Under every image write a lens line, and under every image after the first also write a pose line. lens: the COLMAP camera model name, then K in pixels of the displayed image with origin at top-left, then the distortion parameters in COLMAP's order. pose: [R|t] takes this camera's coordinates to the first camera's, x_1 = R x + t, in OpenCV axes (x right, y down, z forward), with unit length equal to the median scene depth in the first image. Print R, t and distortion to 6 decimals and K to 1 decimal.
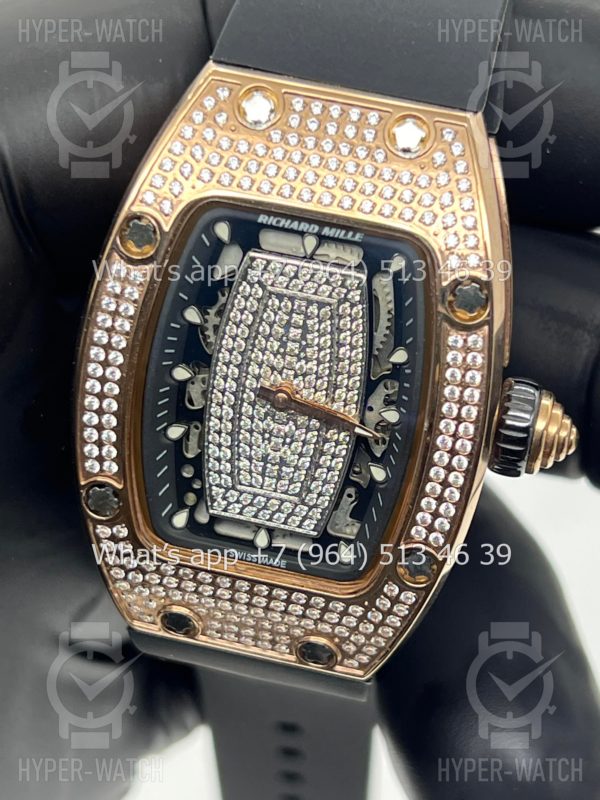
lens RADIAL K [[2217.8, 0, 300.0], [0, 2217.8, 400.0], [0, 0, 1]] dist [0.086389, 0.486131]
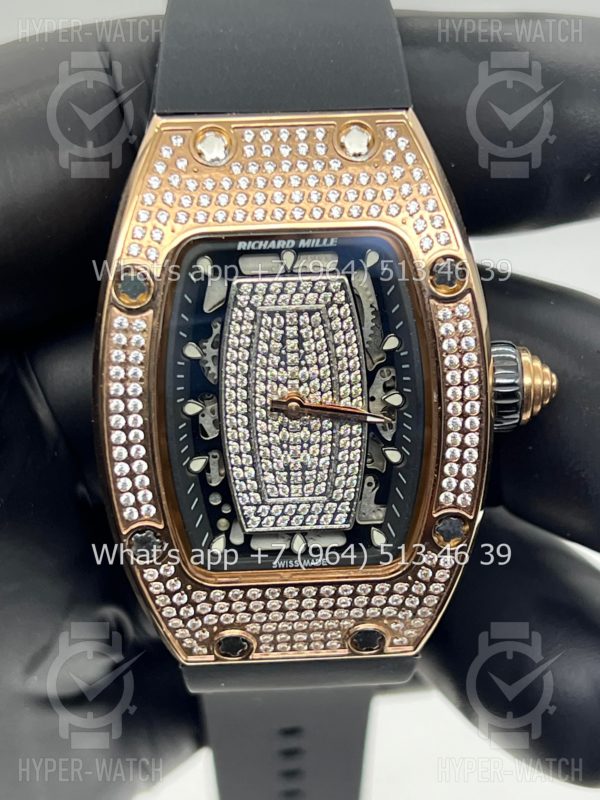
lens RADIAL K [[2217.8, 0, 300.0], [0, 2217.8, 400.0], [0, 0, 1]] dist [0.086389, 0.486131]
pose [[0.953925, -0.227551, 0.195572, -0.212948], [0.240903, 0.969405, -0.047117, 0.046943], [-0.178867, 0.092060, 0.979557, -0.045436]]
